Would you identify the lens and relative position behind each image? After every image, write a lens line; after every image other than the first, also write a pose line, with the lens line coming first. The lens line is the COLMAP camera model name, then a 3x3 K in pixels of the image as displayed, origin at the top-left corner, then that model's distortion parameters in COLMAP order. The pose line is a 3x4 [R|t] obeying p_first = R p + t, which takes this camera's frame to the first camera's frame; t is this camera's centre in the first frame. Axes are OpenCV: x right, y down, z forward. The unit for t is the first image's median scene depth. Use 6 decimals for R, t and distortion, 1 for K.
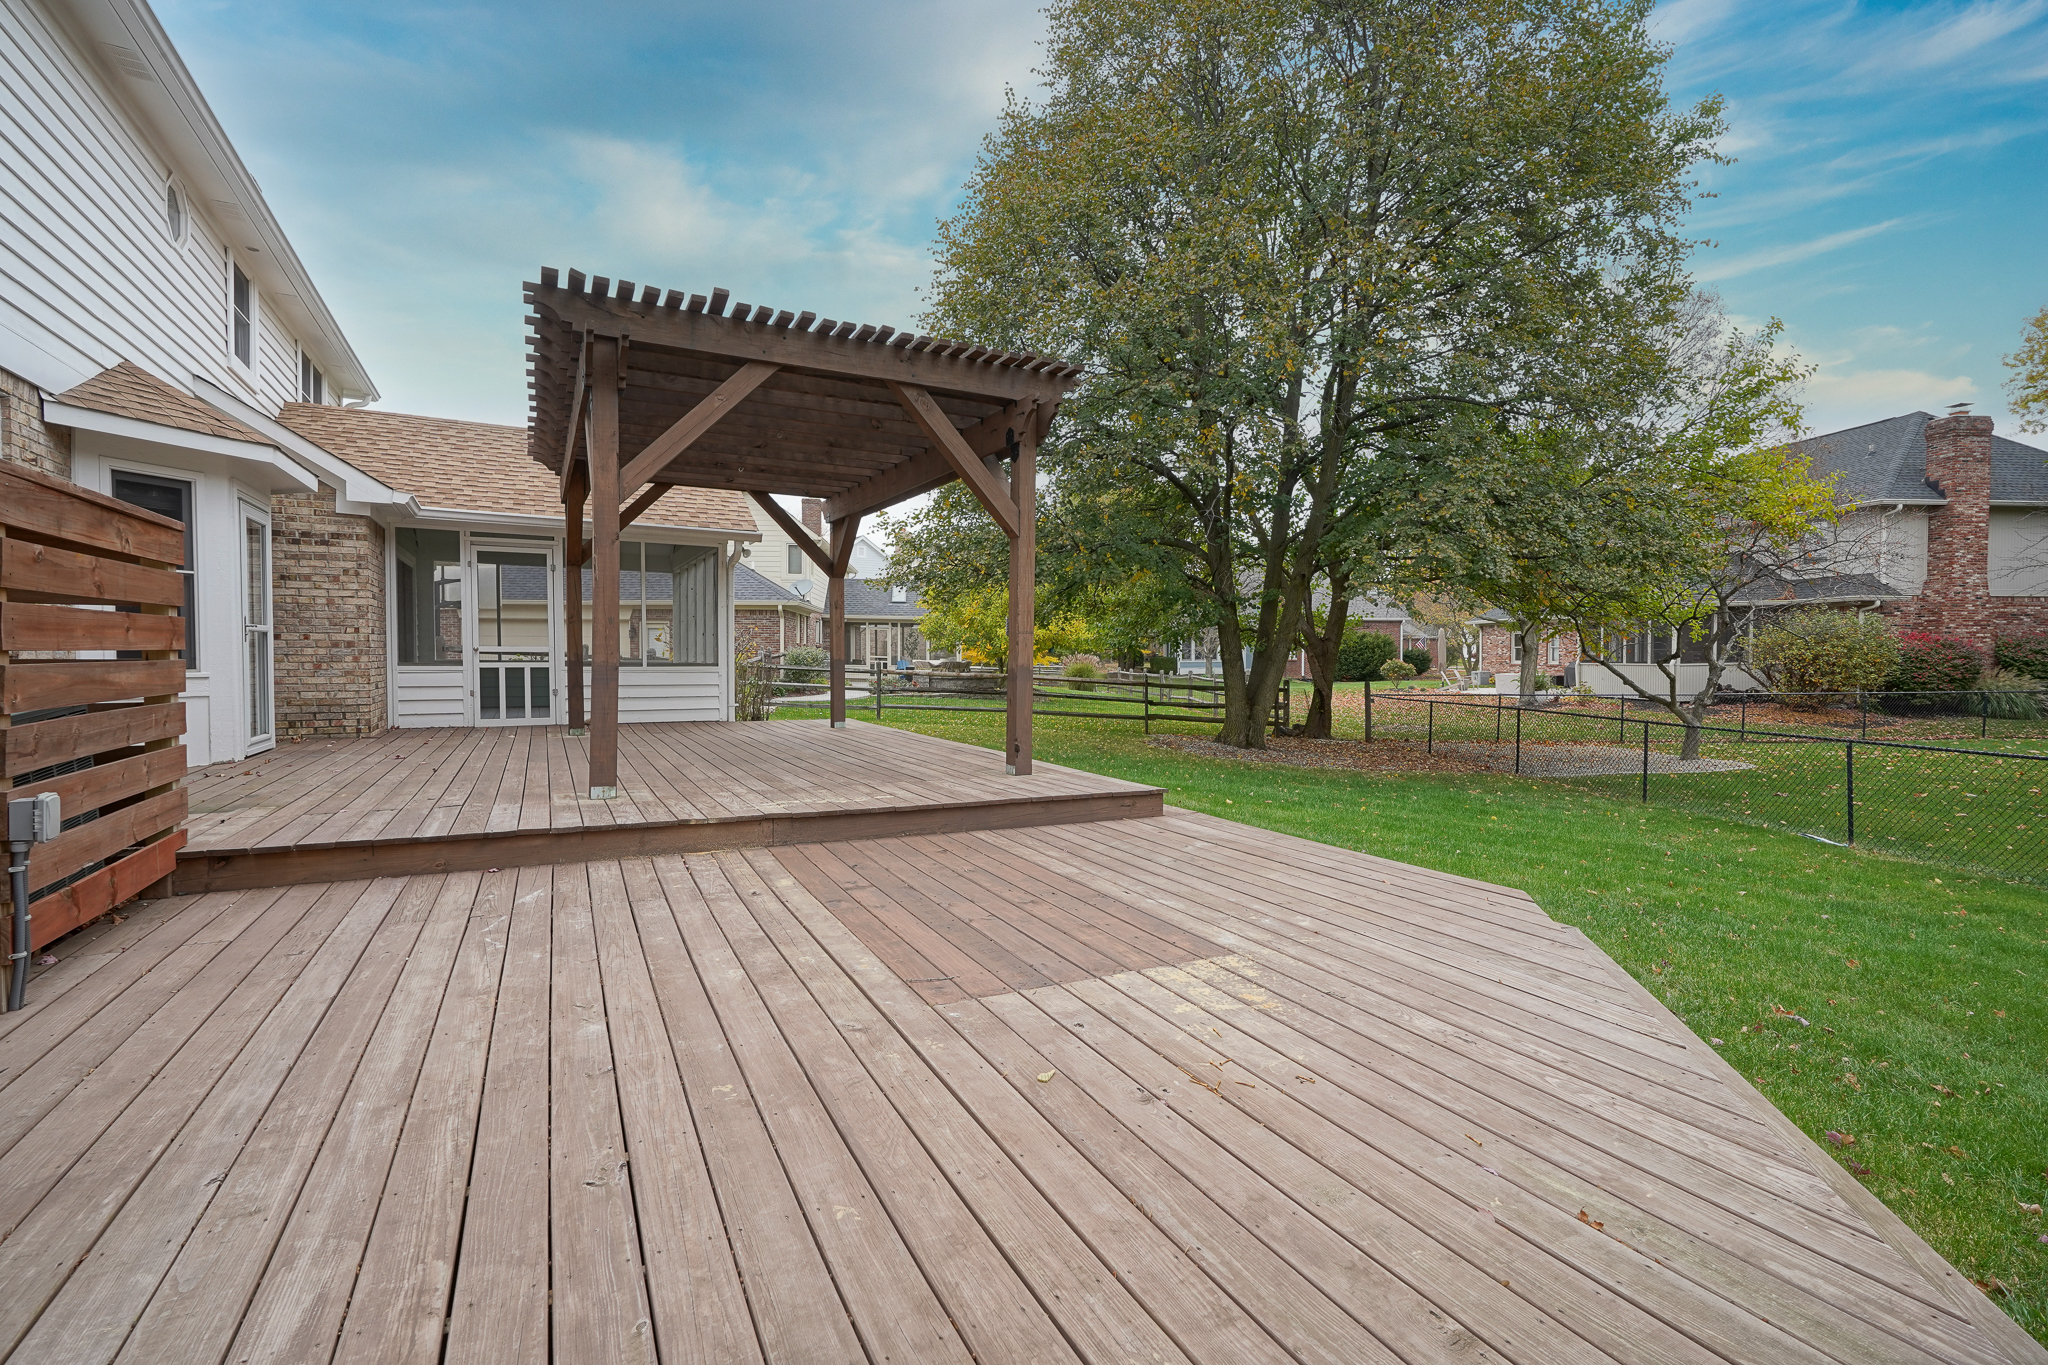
lens RADIAL K [[931.0, 0, 1024.0], [0, 931.0, 682.5], [0, 0, 1]] dist [-0.006283, 0.004931]
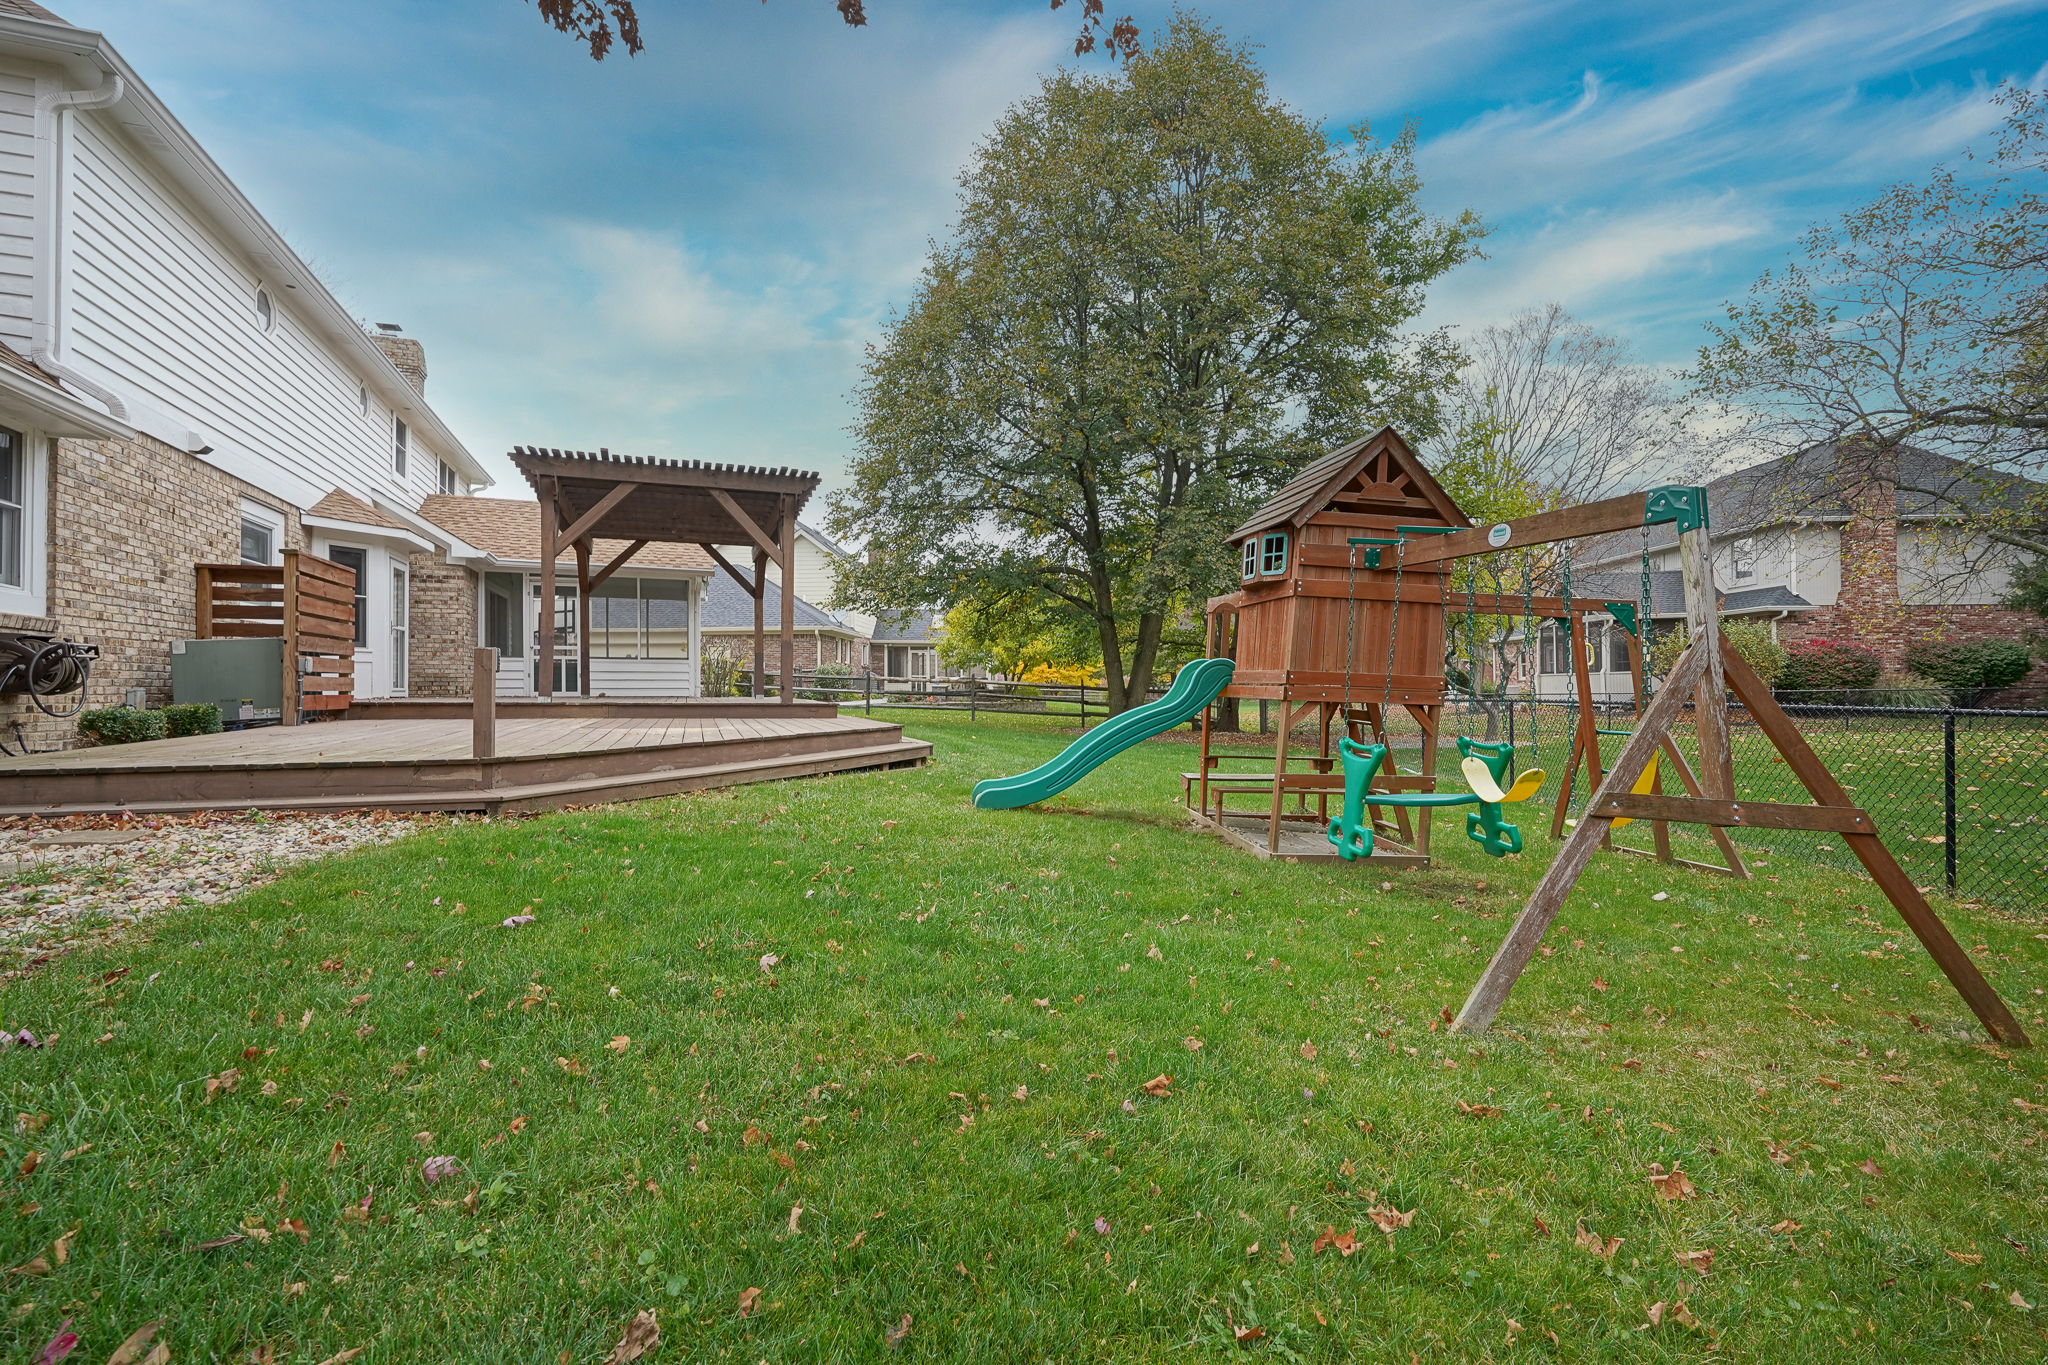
lens RADIAL K [[931.0, 0, 1024.0], [0, 931.0, 682.5], [0, 0, 1]] dist [-0.006283, 0.004931]
pose [[0.991731, -0.006687, -0.128161, 0.453381], [0.002013, 0.999329, -0.036565, 0.085399], [0.128320, 0.036005, 0.991079, -0.467676]]
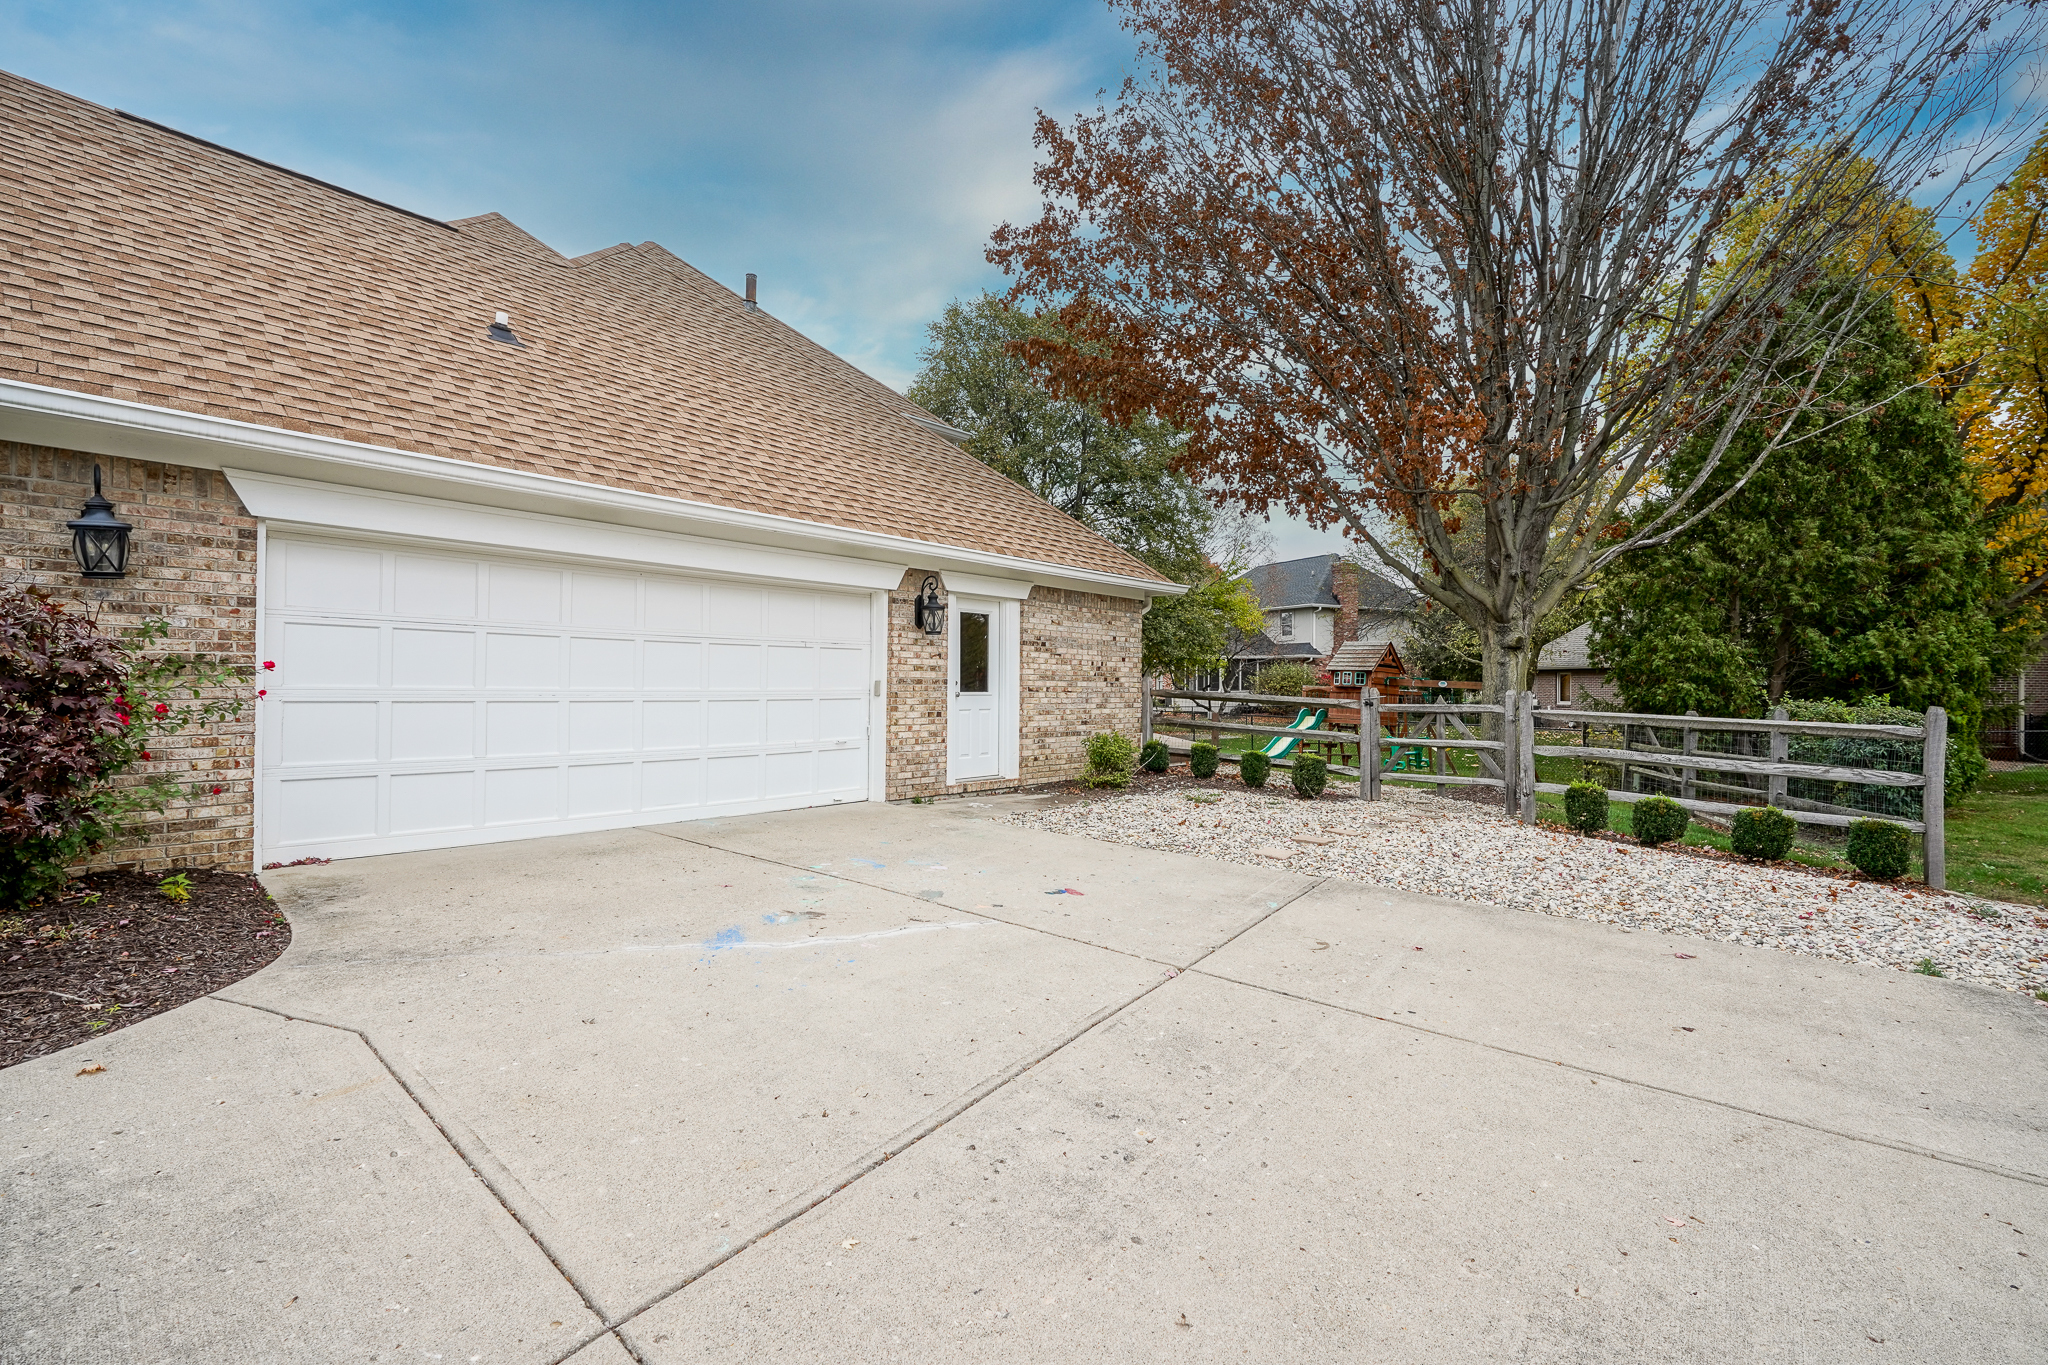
lens RADIAL K [[931.0, 0, 1024.0], [0, 931.0, 682.5], [0, 0, 1]] dist [-0.006283, 0.004931]
pose [[0.926413, 0.007362, 0.376436, -0.793692], [0.005555, 0.999433, -0.033218, 0.050806], [-0.376467, 0.032865, 0.925847, -1.286782]]
